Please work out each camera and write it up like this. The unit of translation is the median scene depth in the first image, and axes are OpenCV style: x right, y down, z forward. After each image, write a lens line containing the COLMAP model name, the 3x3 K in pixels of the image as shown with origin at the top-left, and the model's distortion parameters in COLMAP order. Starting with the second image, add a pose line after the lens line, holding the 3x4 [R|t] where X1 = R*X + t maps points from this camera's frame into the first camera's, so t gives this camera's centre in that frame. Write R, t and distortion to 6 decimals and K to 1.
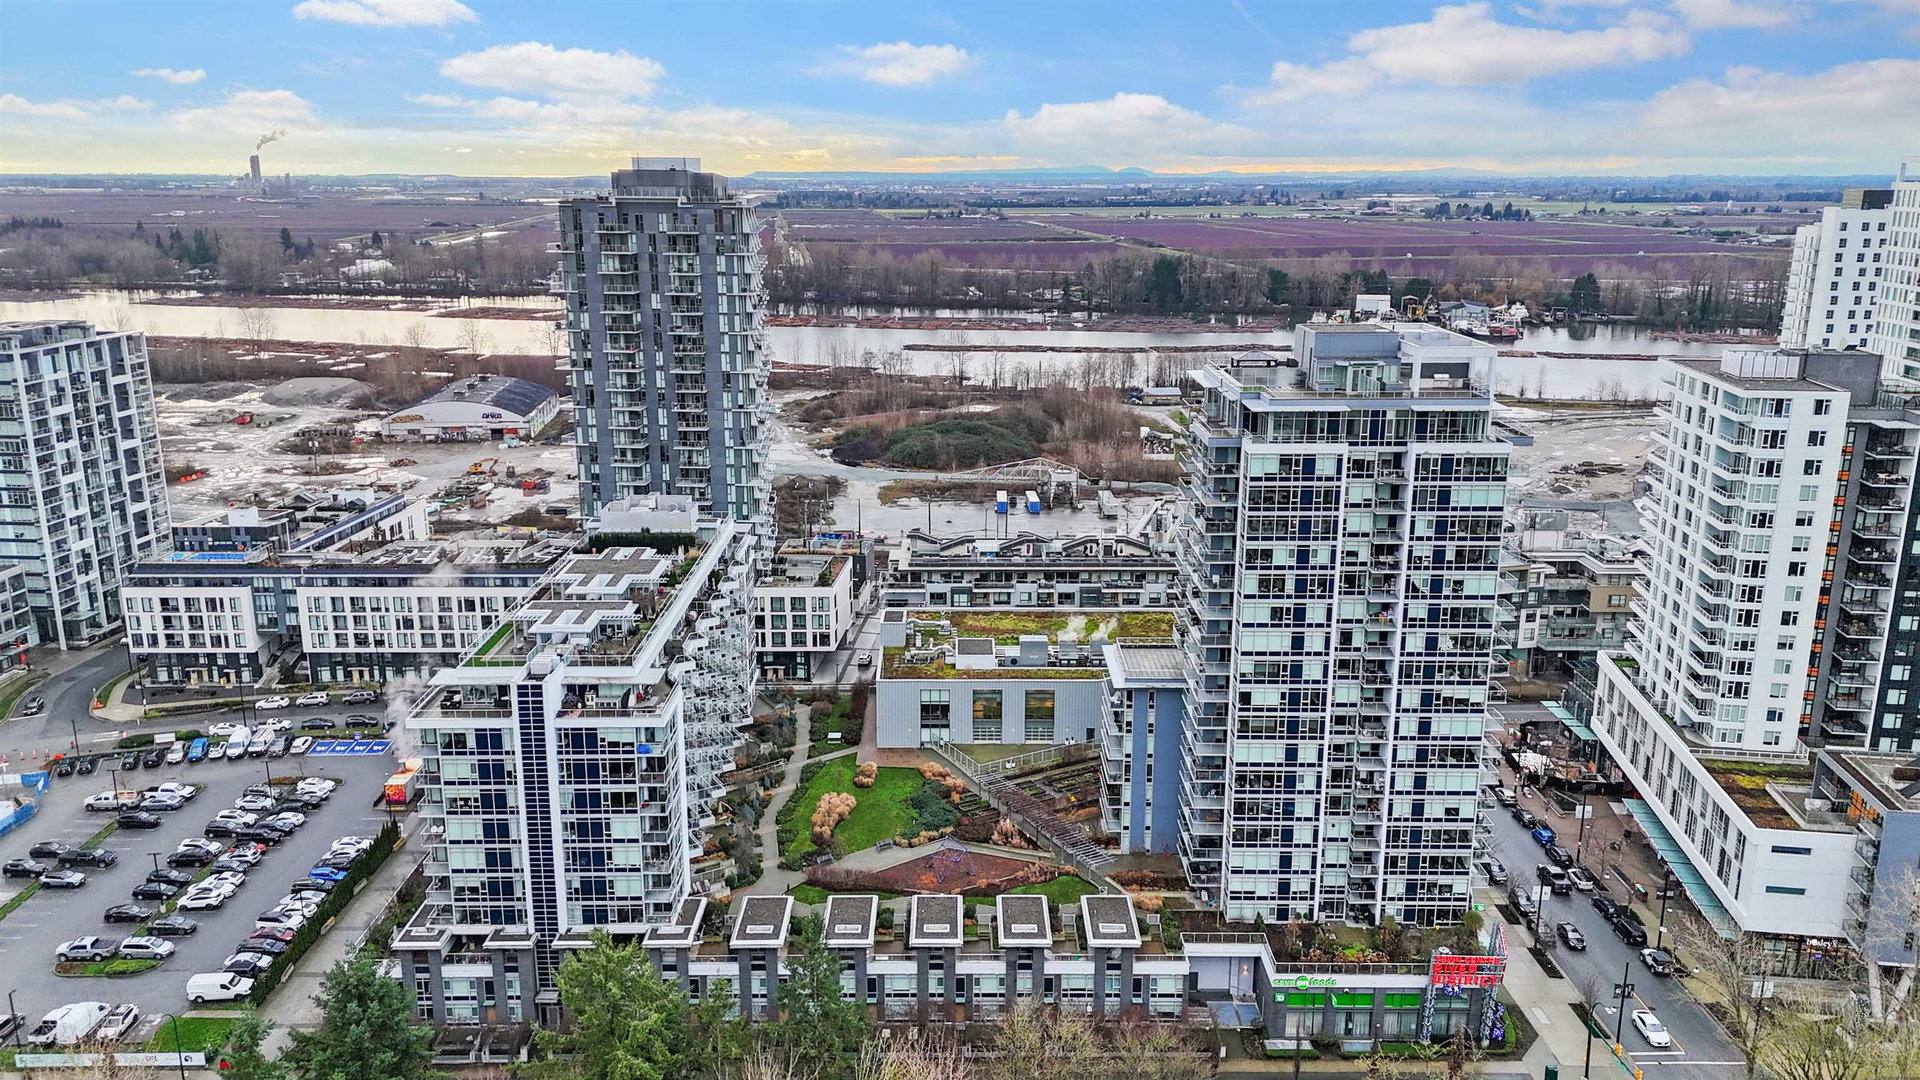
lens RADIAL K [[1398.2, 0, 966.6], [0, 1398.2, 538.7], [0, 0, 1]] dist [0.080994, -0.084733]
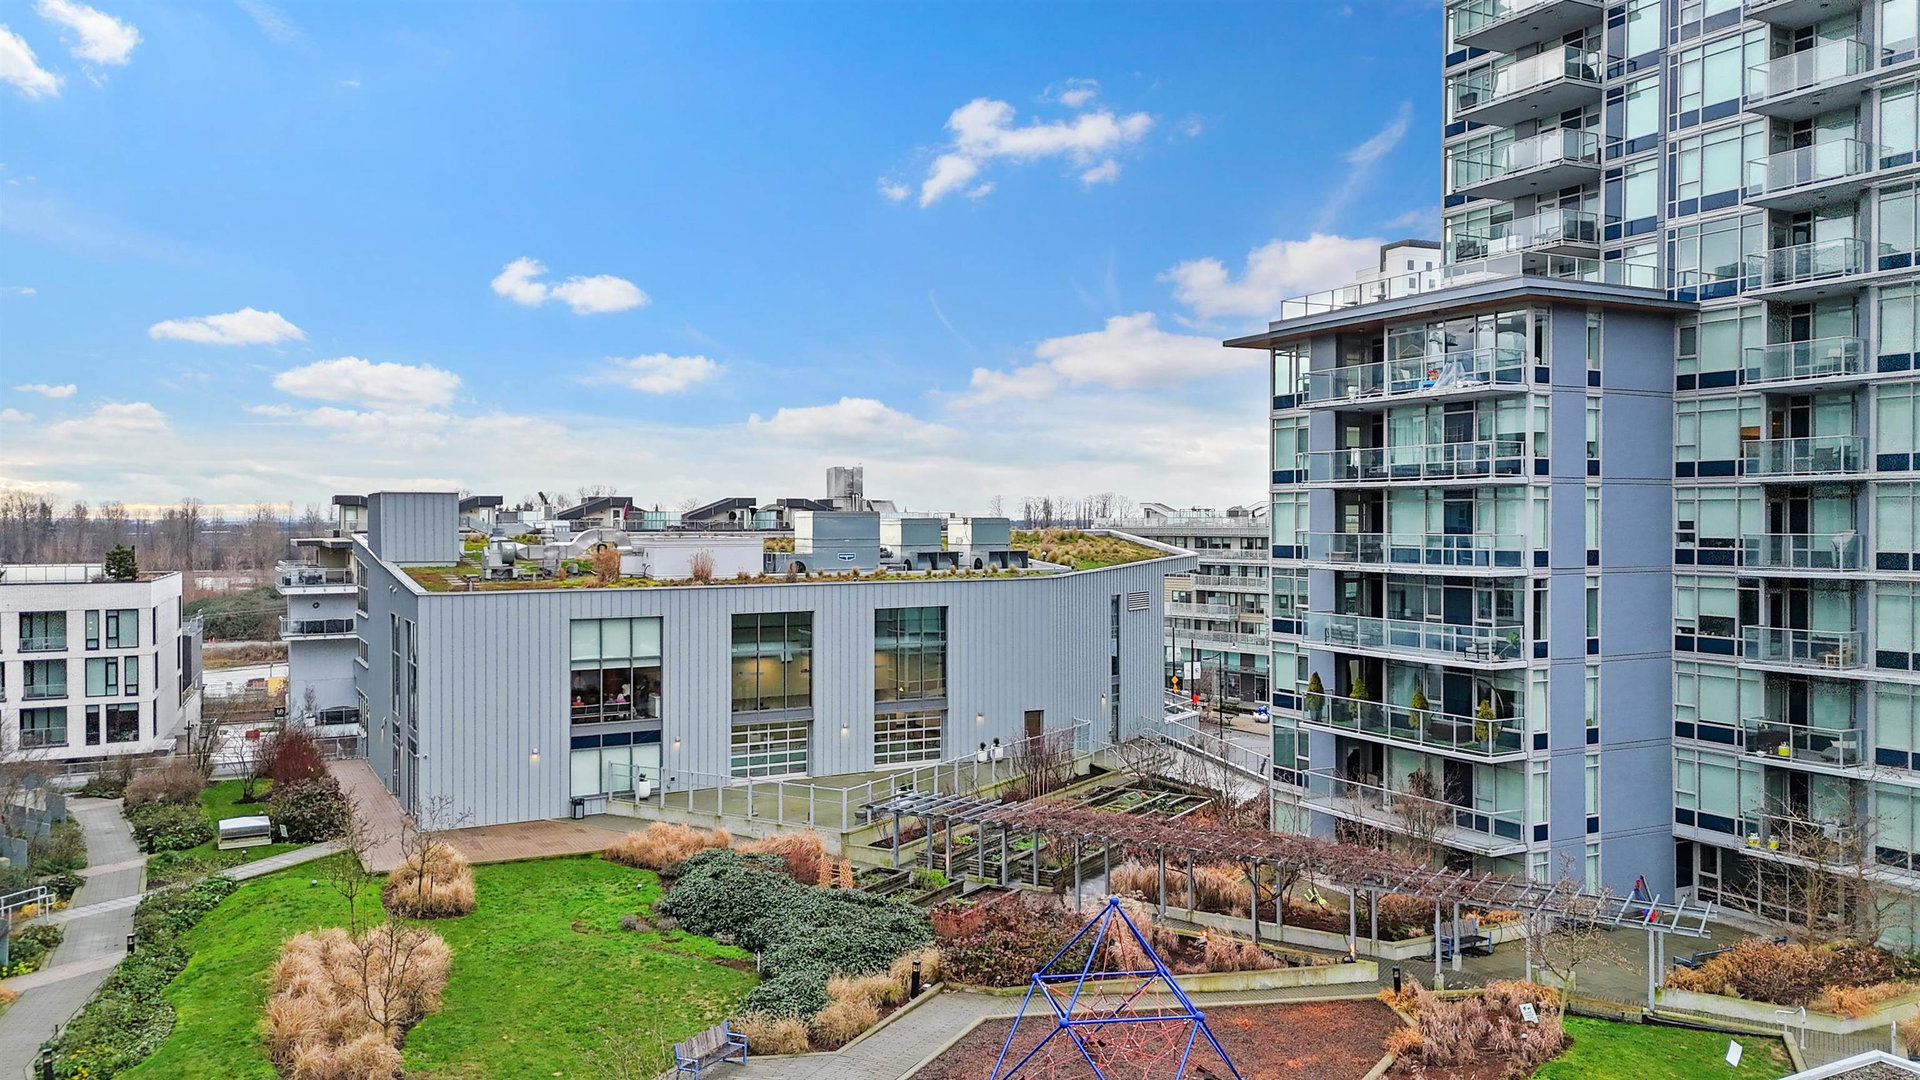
lens RADIAL K [[1398.2, 0, 966.6], [0, 1398.2, 538.7], [0, 0, 1]] dist [0.080994, -0.084733]
pose [[0.879997, -0.010387, 0.474866, -0.108150], [0.120046, 0.972167, -0.201198, 0.170494], [-0.459559, 0.234060, 0.856750, 0.709490]]
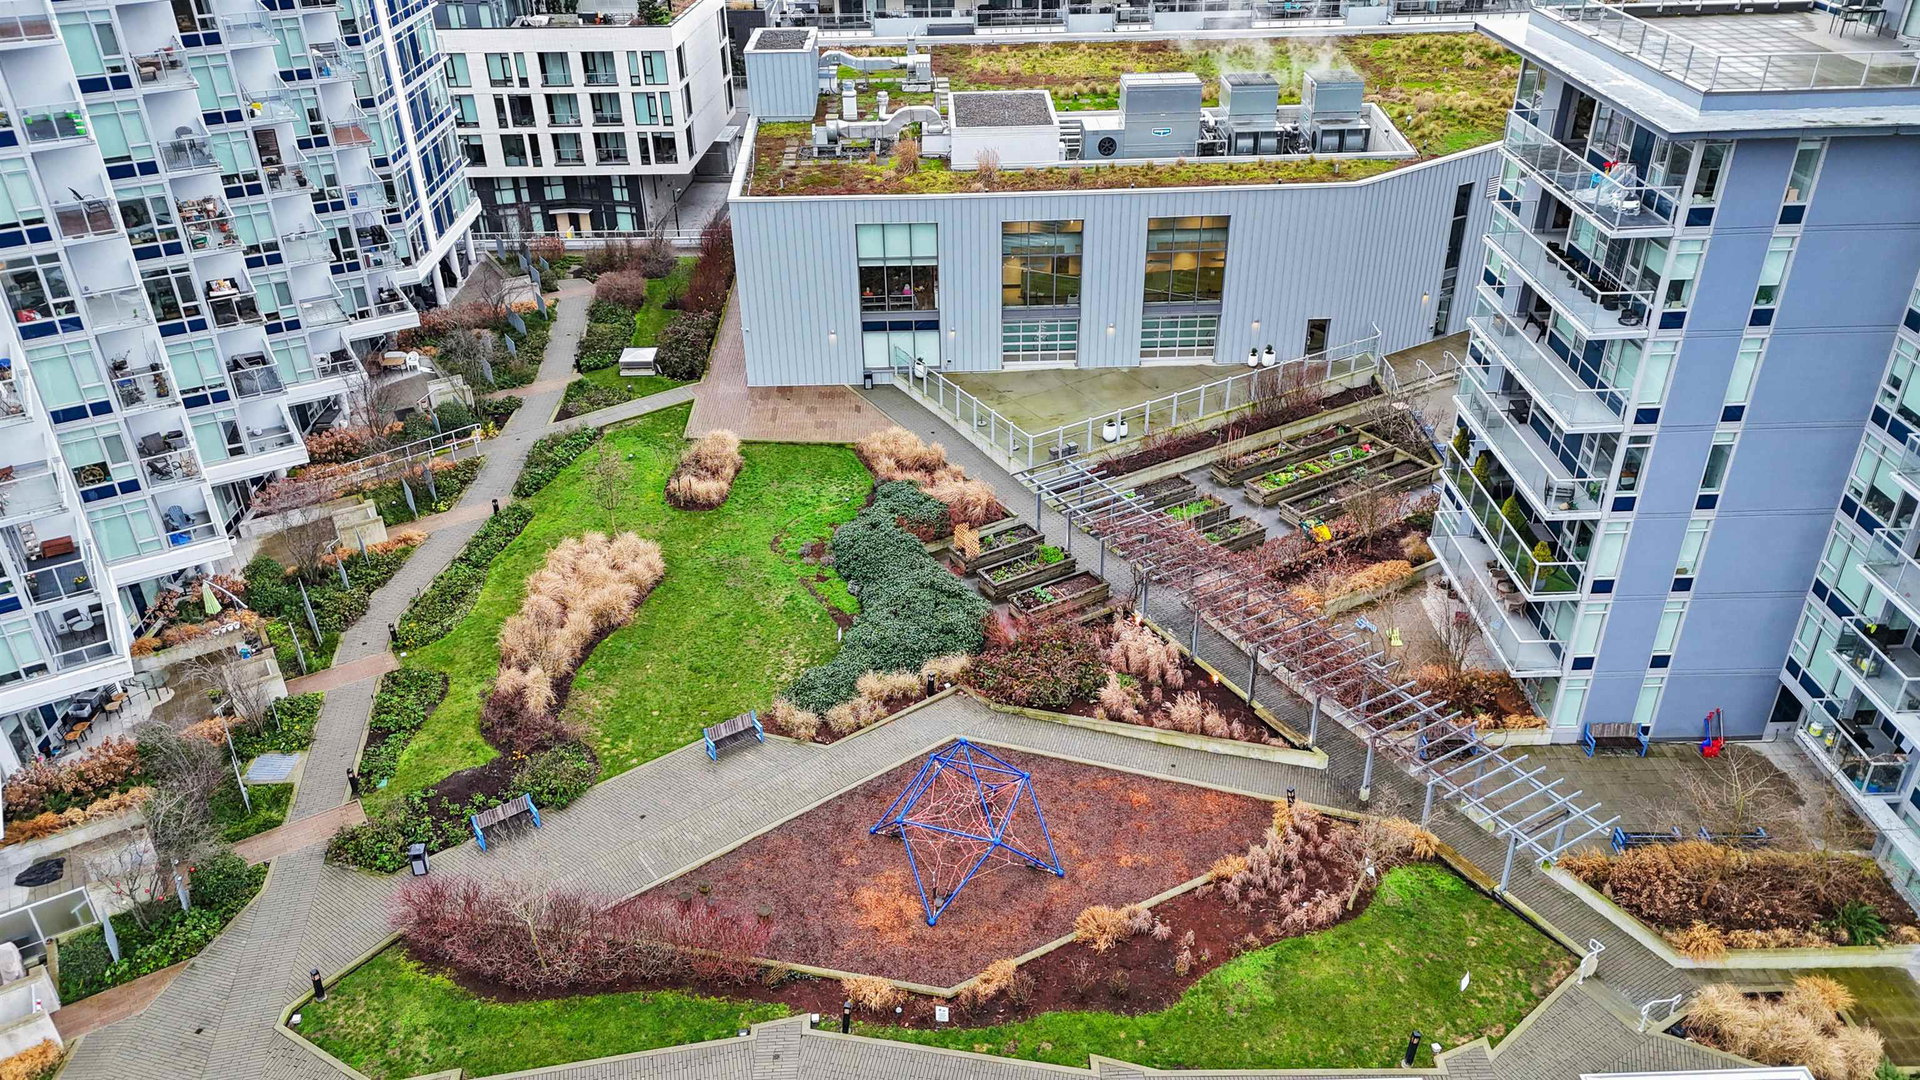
lens RADIAL K [[1398.2, 0, 966.6], [0, 1398.2, 538.7], [0, 0, 1]] dist [0.080994, -0.084733]
pose [[0.999569, -0.025214, 0.015012, -0.012456], [0.020030, 0.960111, 0.278899, 0.088759], [-0.021446, -0.278479, 0.960203, 0.656340]]
